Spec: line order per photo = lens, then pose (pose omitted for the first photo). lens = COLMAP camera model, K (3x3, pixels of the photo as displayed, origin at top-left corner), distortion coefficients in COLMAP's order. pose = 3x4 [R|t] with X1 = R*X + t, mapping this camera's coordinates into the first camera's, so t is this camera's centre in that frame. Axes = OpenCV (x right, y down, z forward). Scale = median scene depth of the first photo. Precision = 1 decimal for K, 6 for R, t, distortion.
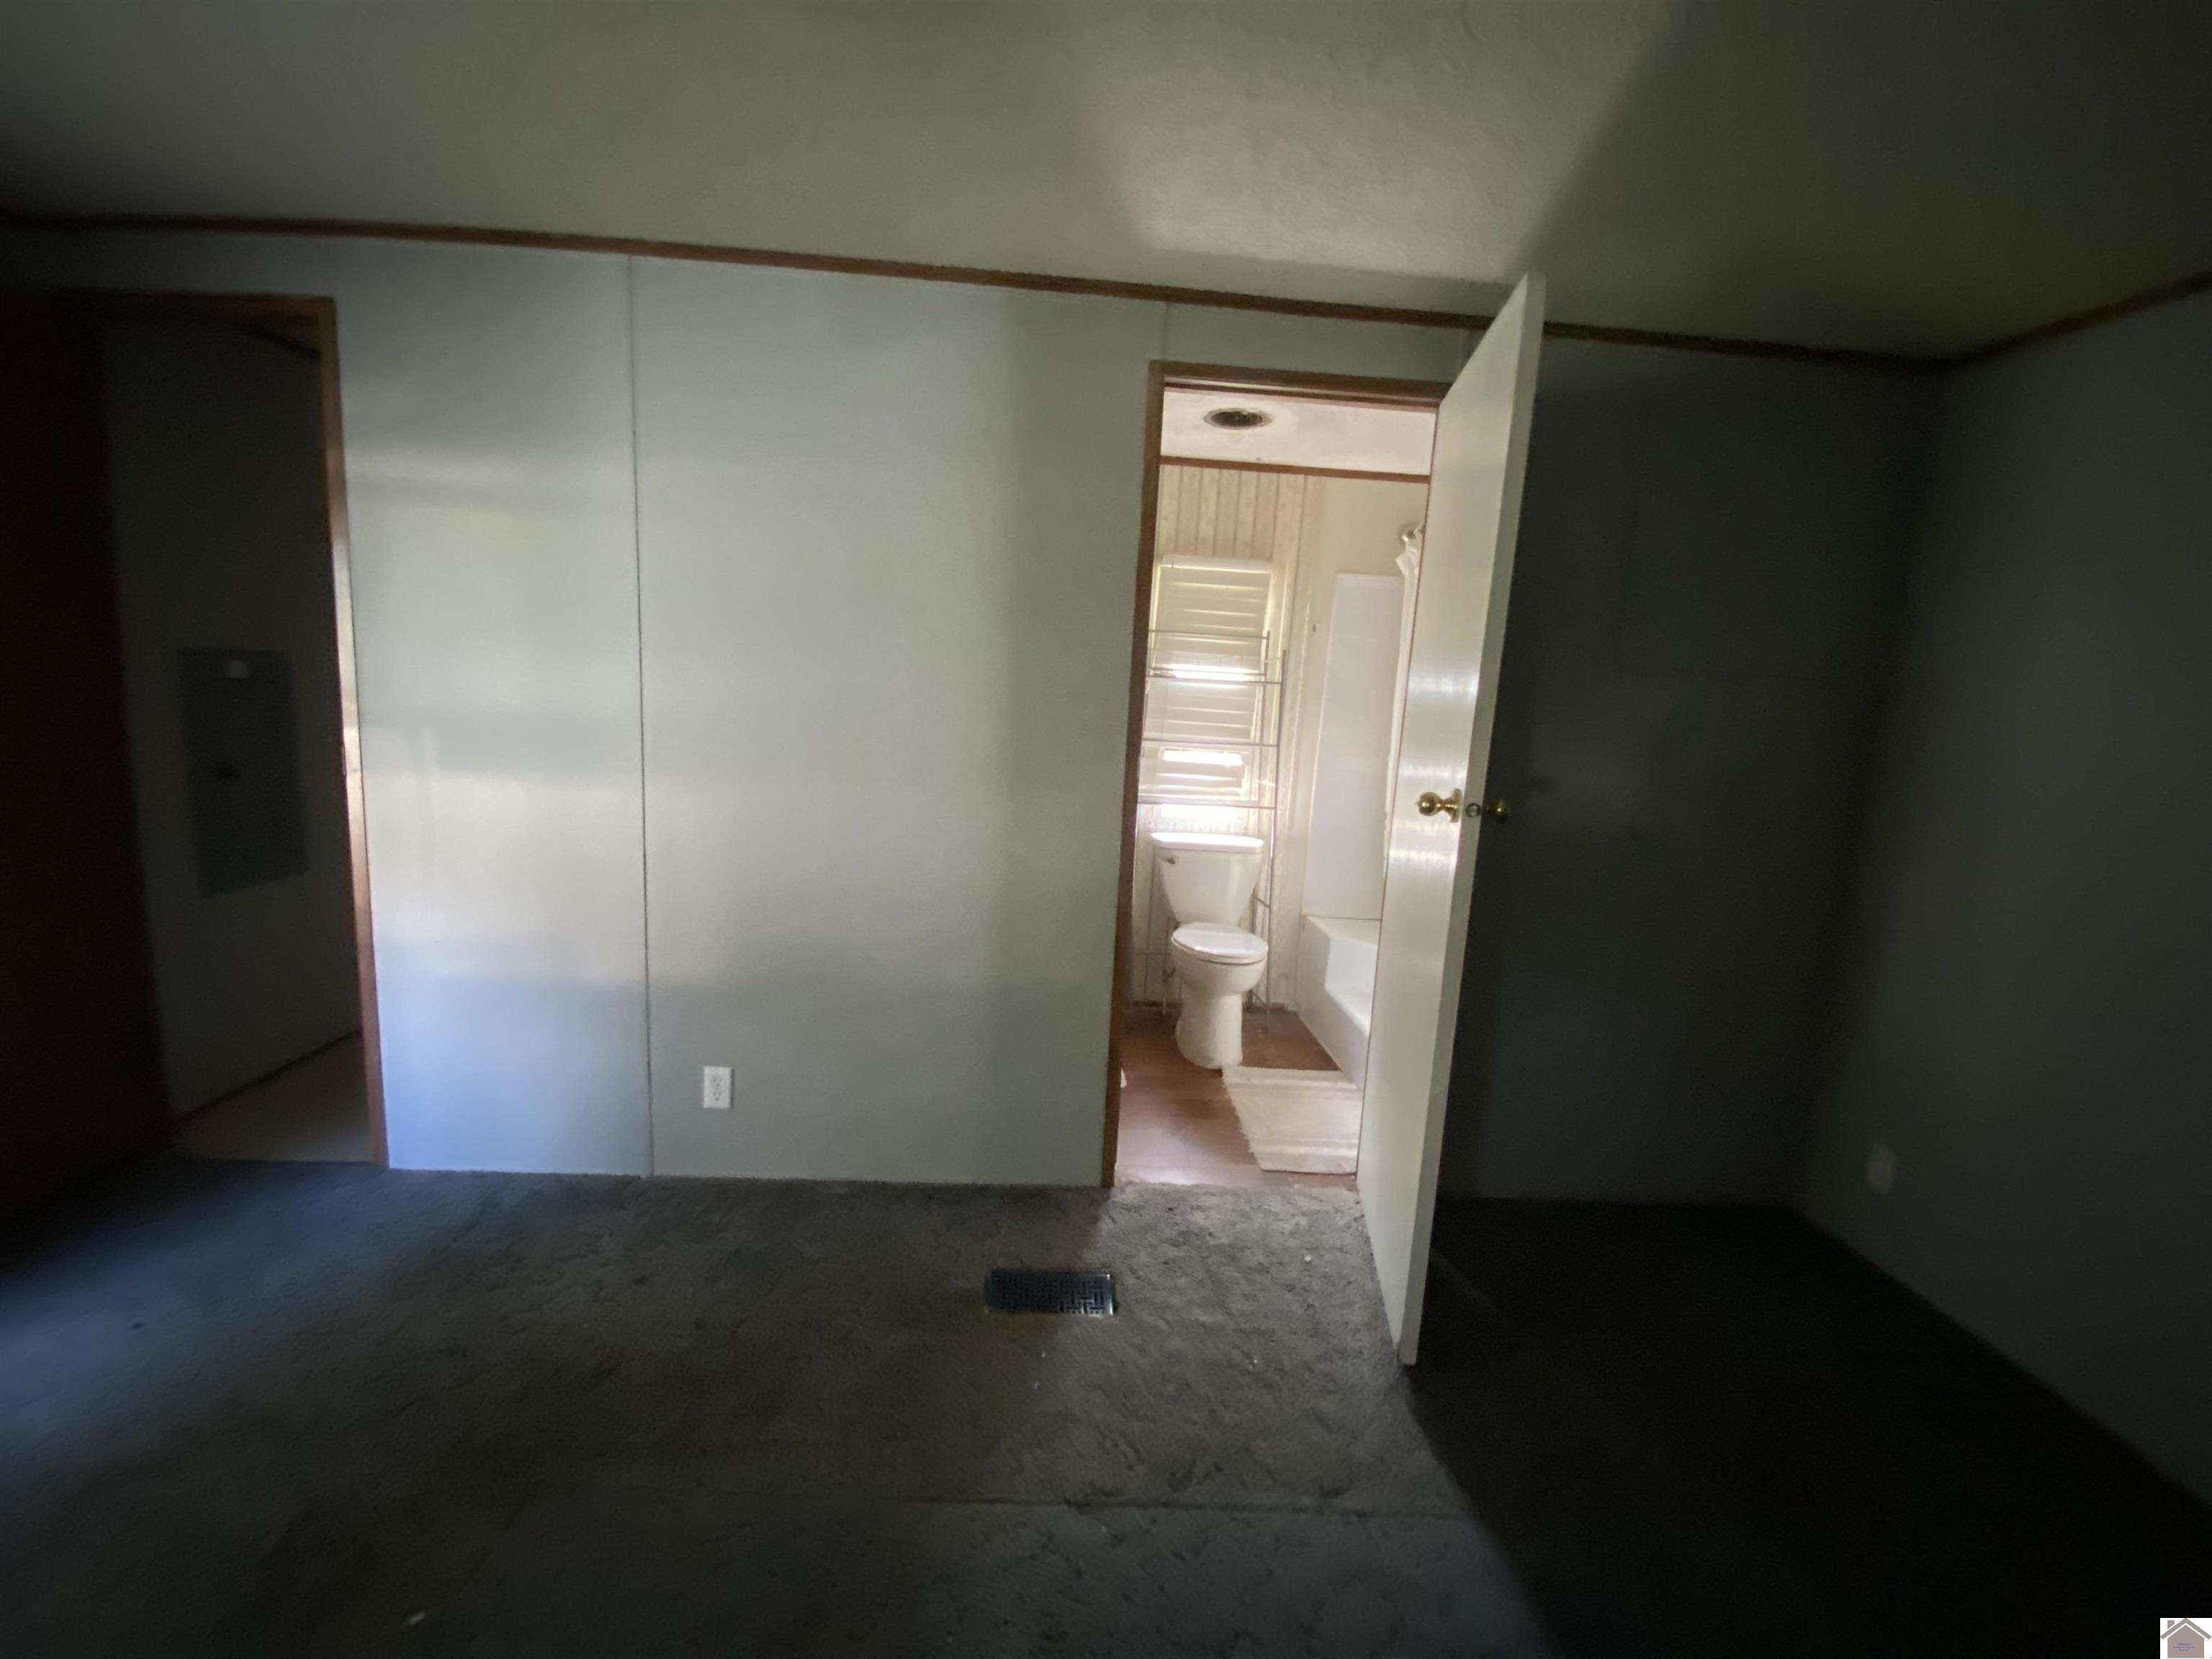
lens RADIAL K [[904.2, 0, 1096.2], [0, 904.2, 827.5], [0, 0, 1]] dist [0.026253, -0.022256]
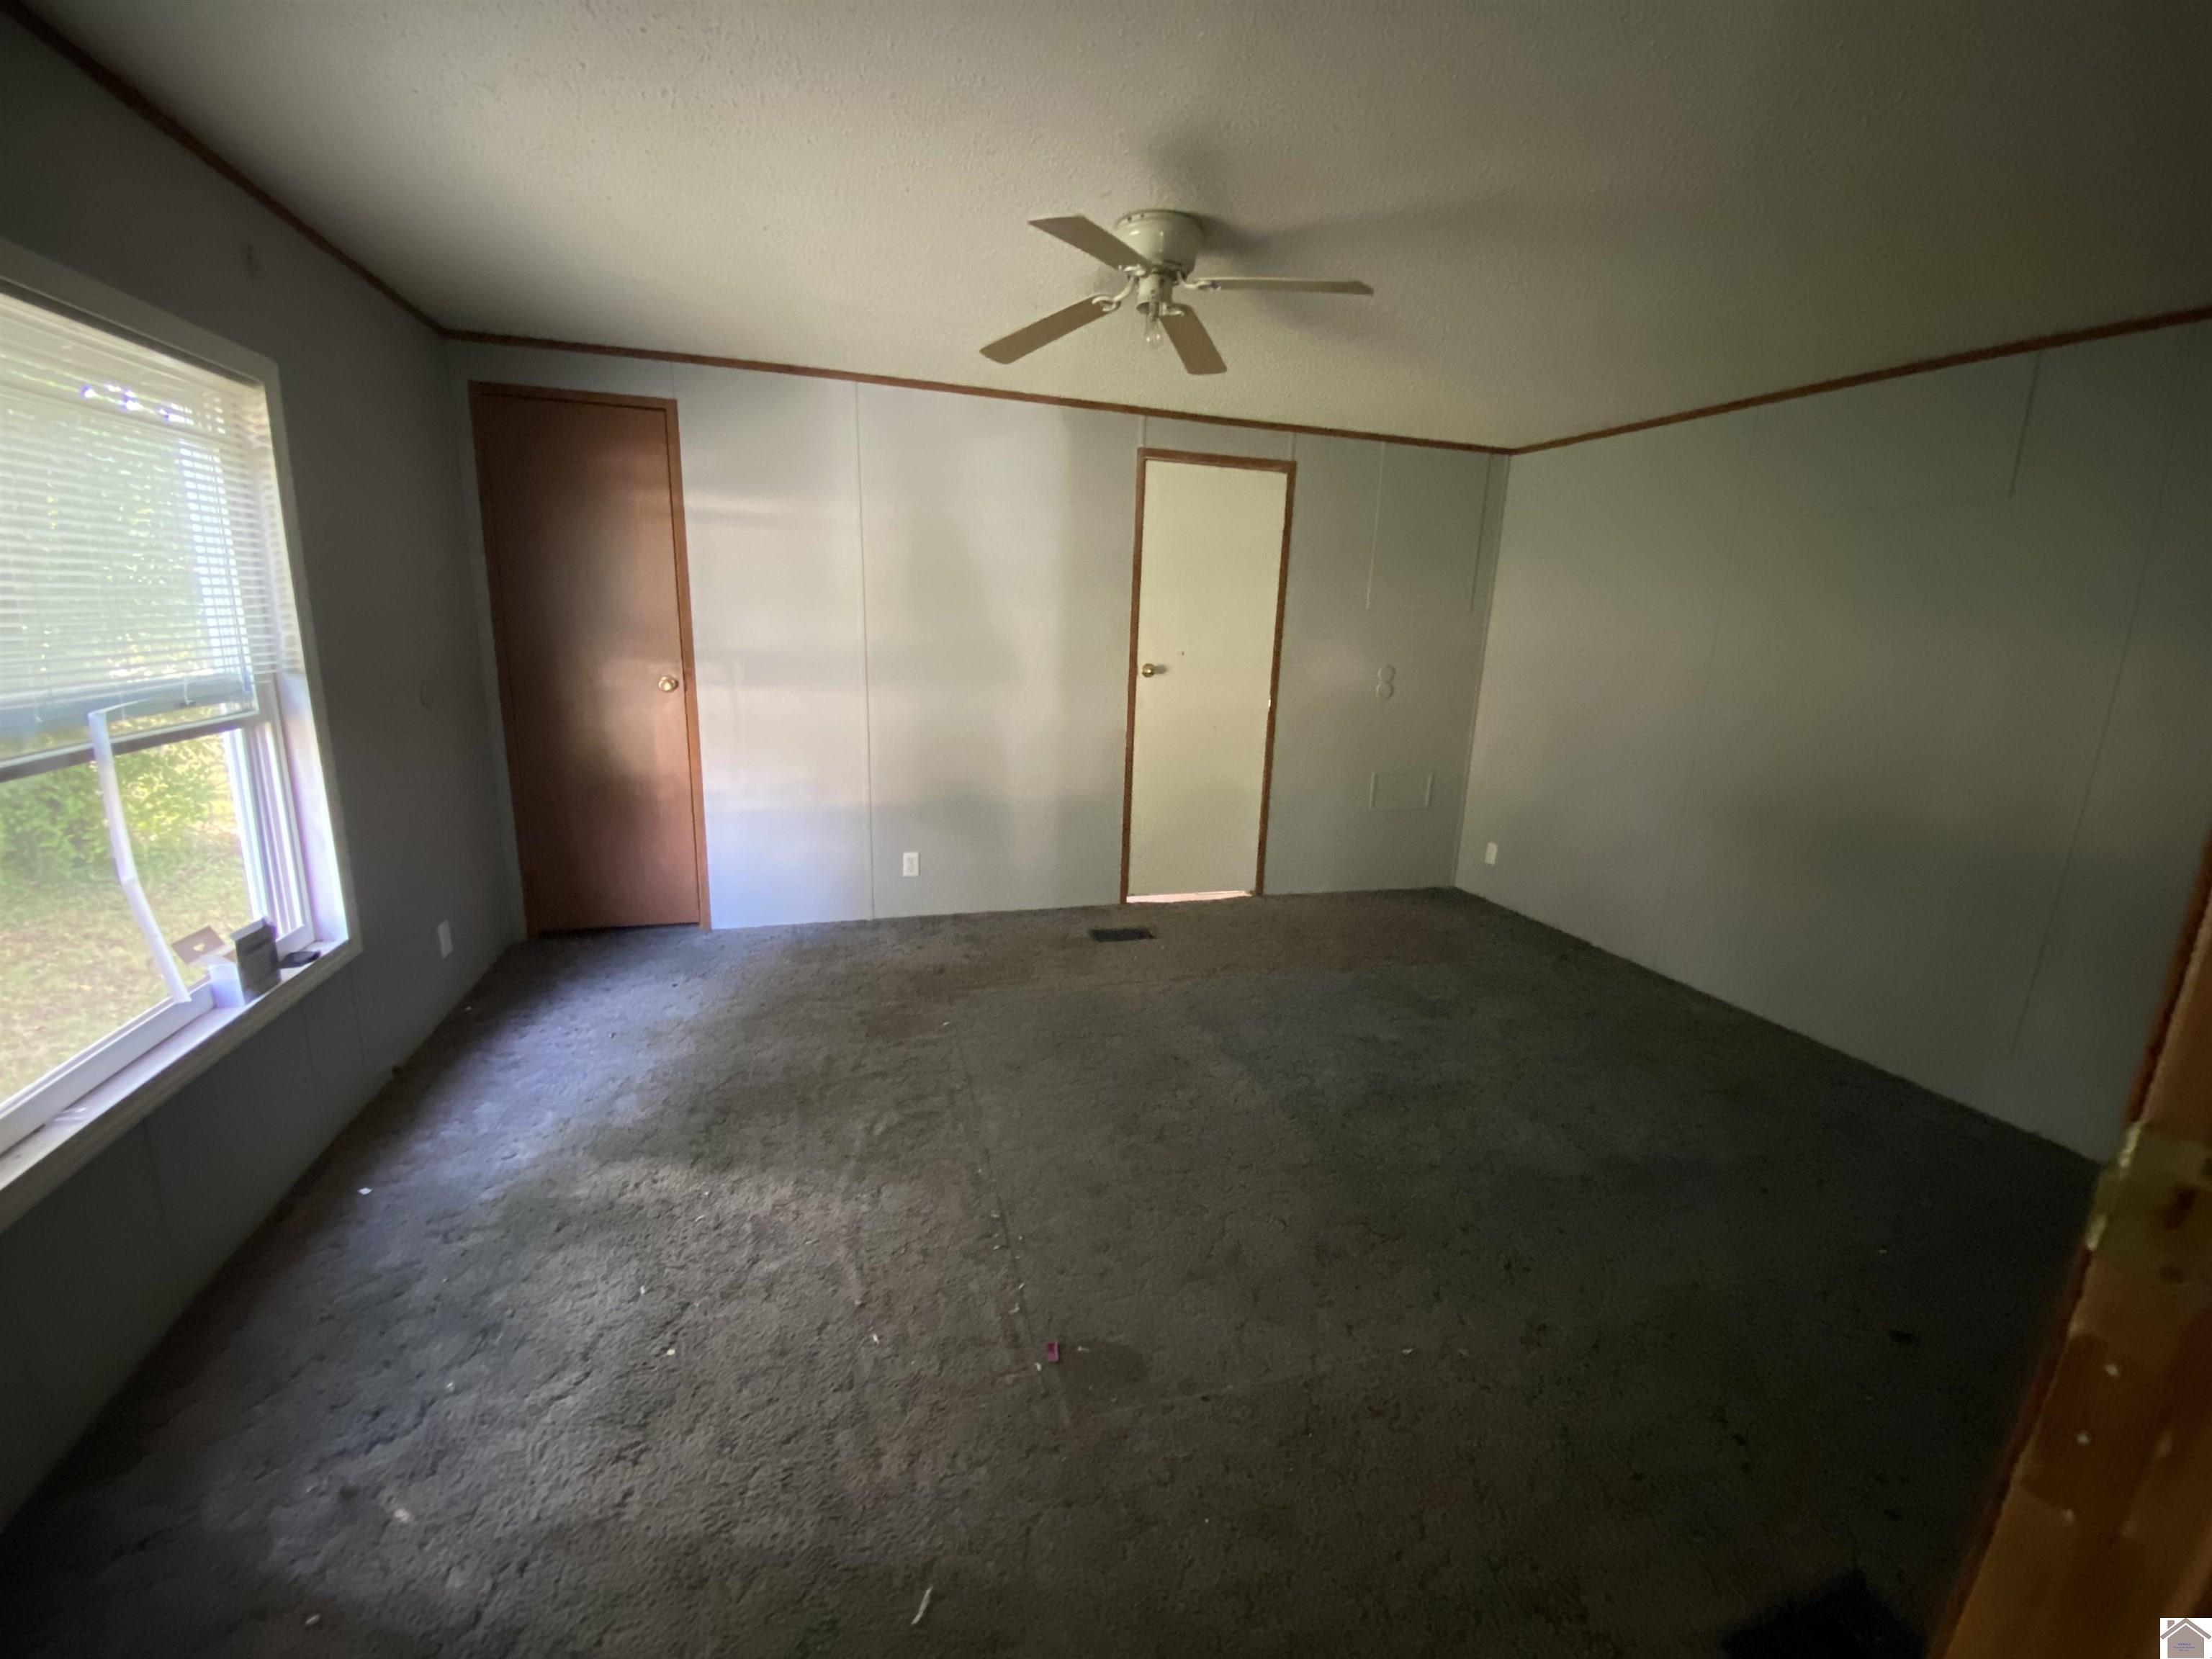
lens RADIAL K [[885.6, 0, 1113.3], [0, 885.6, 841.1], [0, 0, 1]] dist [0.000953, -0.000129]
pose [[0.966113, -0.080947, 0.245100, -0.444734], [0.054464, 0.992104, 0.112971, 0.068500], [-0.252309, -0.095794, 0.962893, -0.717081]]
